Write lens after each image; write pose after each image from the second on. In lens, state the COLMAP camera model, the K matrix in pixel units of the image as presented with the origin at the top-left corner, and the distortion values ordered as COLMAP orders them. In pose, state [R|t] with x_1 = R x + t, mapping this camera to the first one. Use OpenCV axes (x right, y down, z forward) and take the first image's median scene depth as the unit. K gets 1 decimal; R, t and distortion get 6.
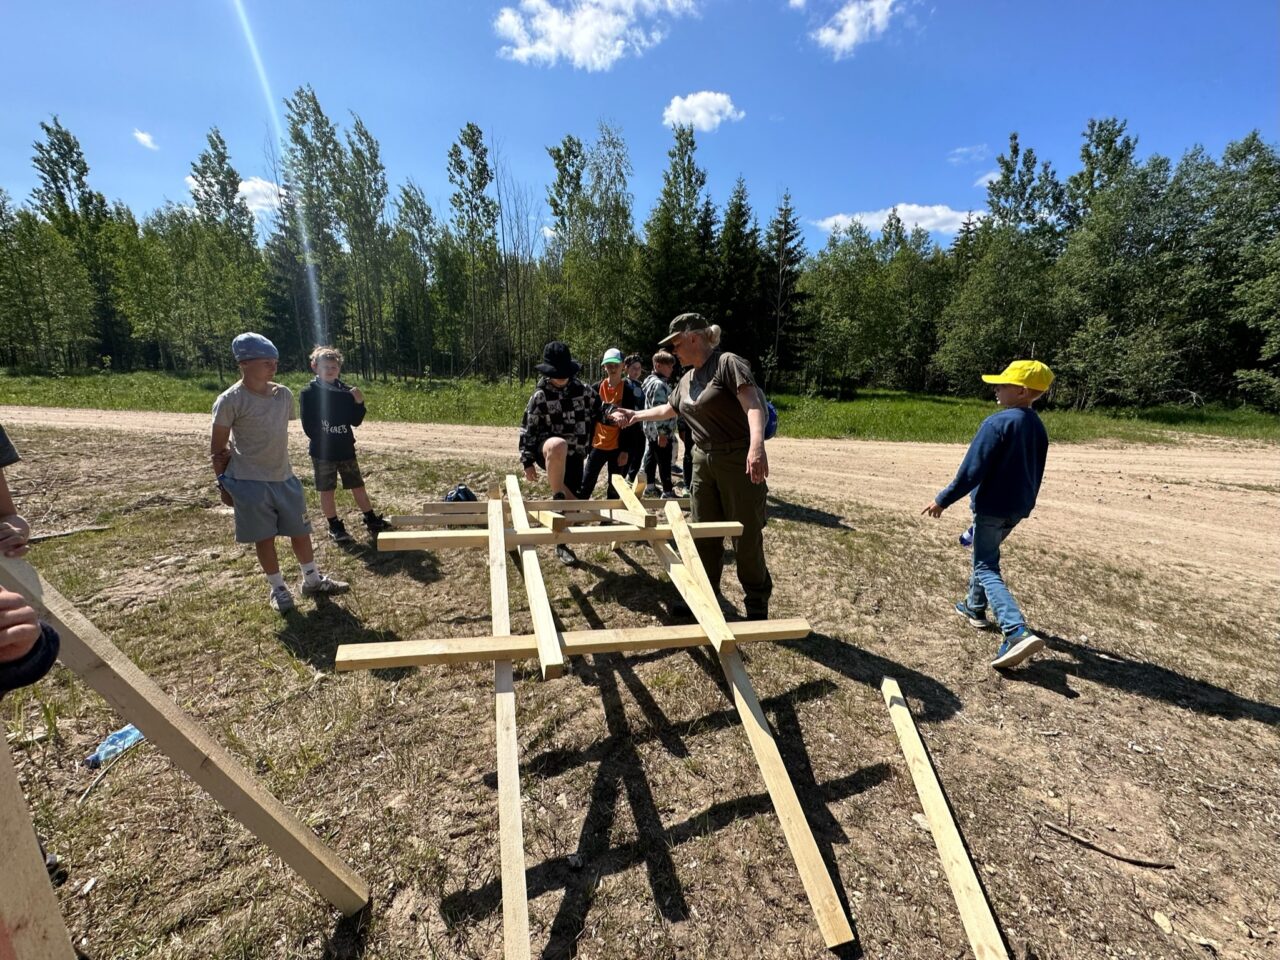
lens RADIAL K [[513.3, 0, 638.4], [0, 513.3, 480.5], [0, 0, 1]] dist [-0.003443, 0.000999]
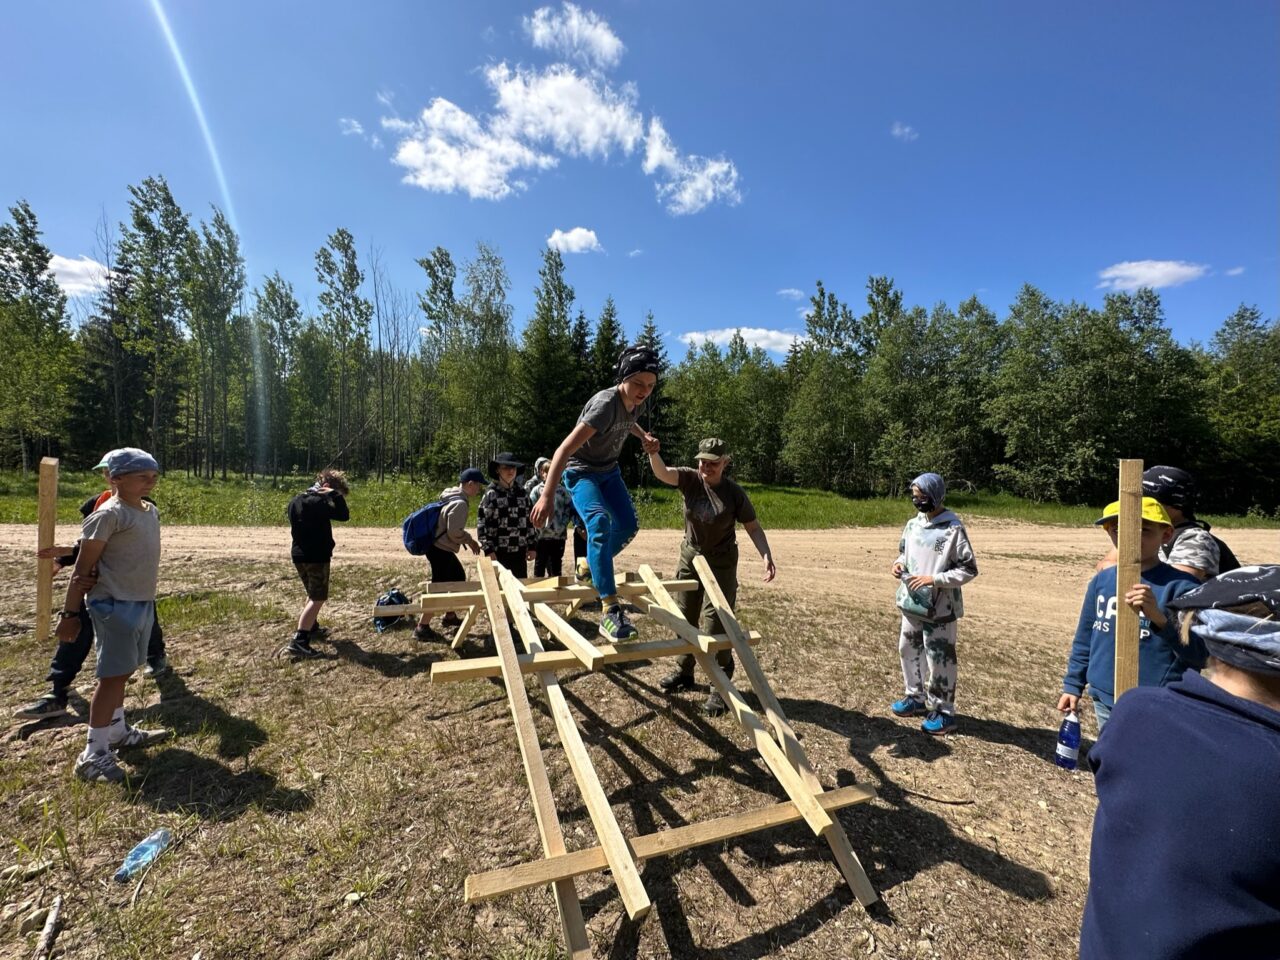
lens RADIAL K [[513.3, 0, 638.8], [0, 513.3, 483.1], [0, 0, 1]] dist [-0.003443, 0.000999]
pose [[0.970280, -0.011866, 0.241694, -0.015659], [0.053592, 0.984531, -0.166813, -0.000468], [-0.235976, 0.174808, 0.955907, -0.020850]]
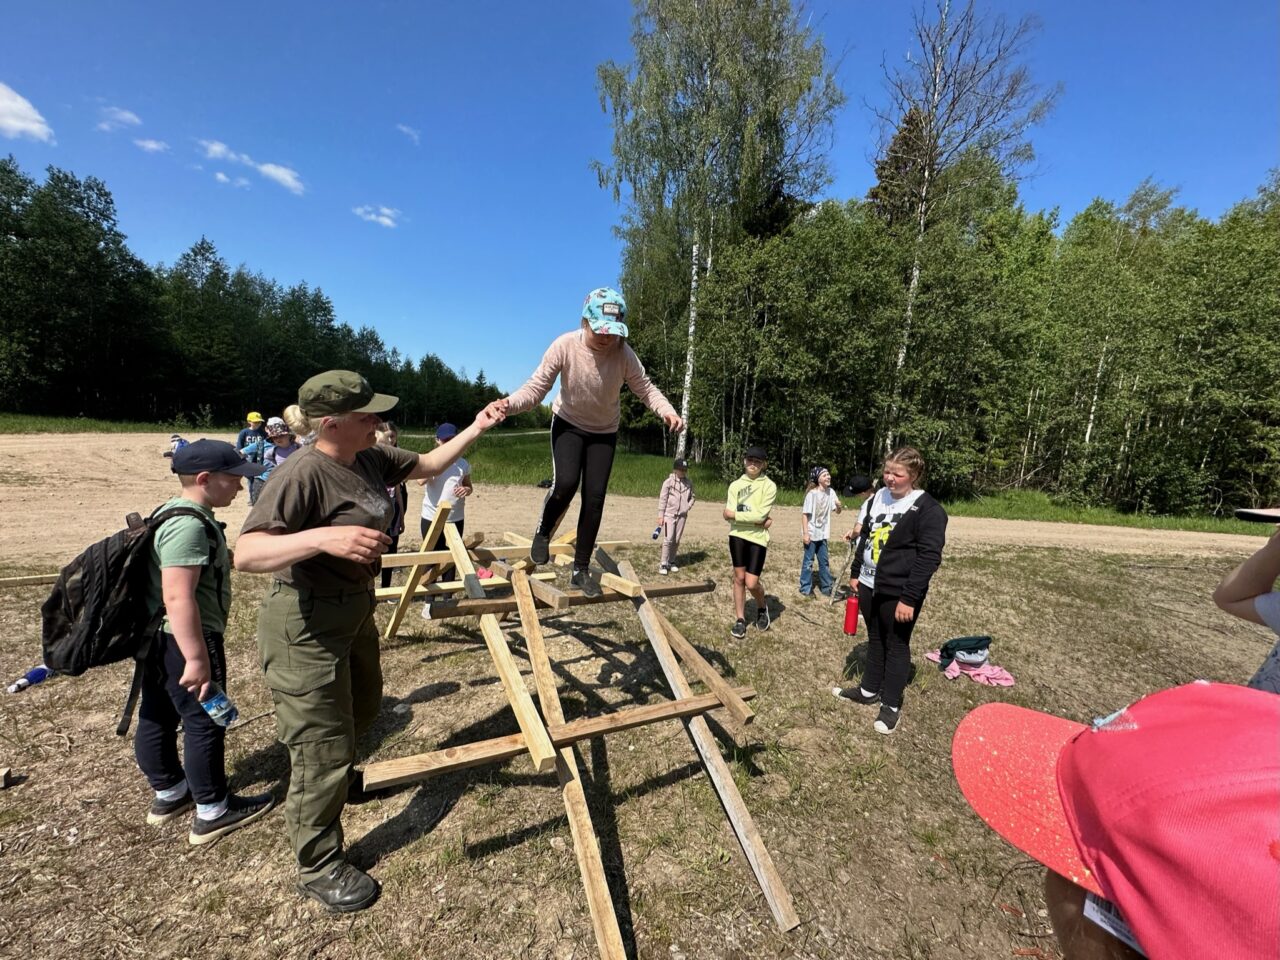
lens RADIAL K [[513.3, 0, 640.0], [0, 513.3, 476.0], [0, 0, 1]] dist [-0.003443, 0.000999]
pose [[-0.148751, -0.124627, 0.980990, 0.078583], [0.122178, 0.982109, 0.143296, 0.026635], [-0.981298, 0.141171, -0.130863, -0.134658]]
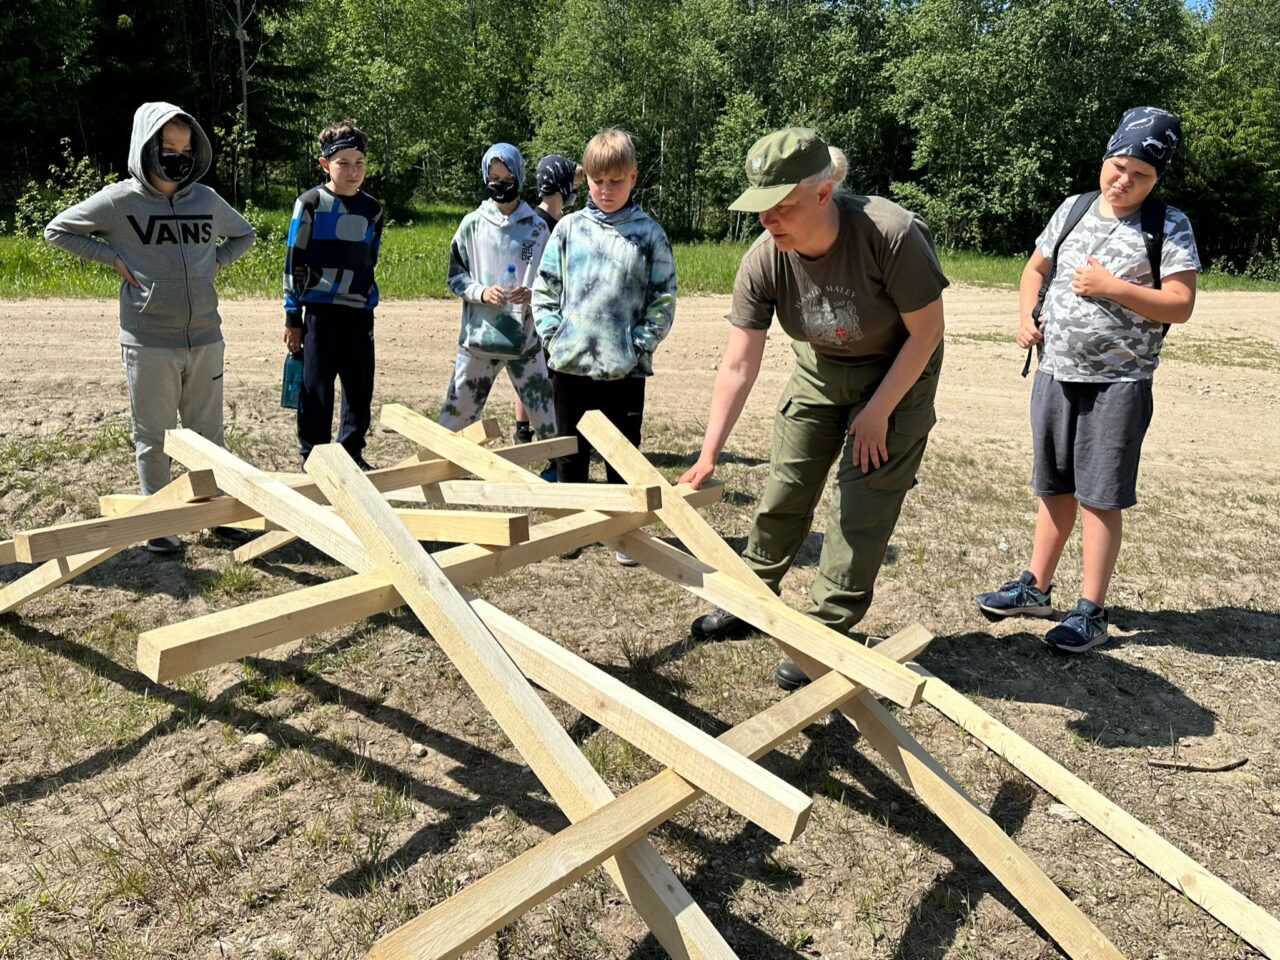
lens RADIAL K [[1004.9, 0, 642.2], [0, 1004.9, 485.9], [0, 0, 1]] dist [0.070193, -0.100413]
pose [[0.799723, -0.148160, 0.581800, -0.034438], [0.090647, 0.987760, 0.126939, -0.001322], [-0.593486, -0.048778, 0.803365, 0.011022]]
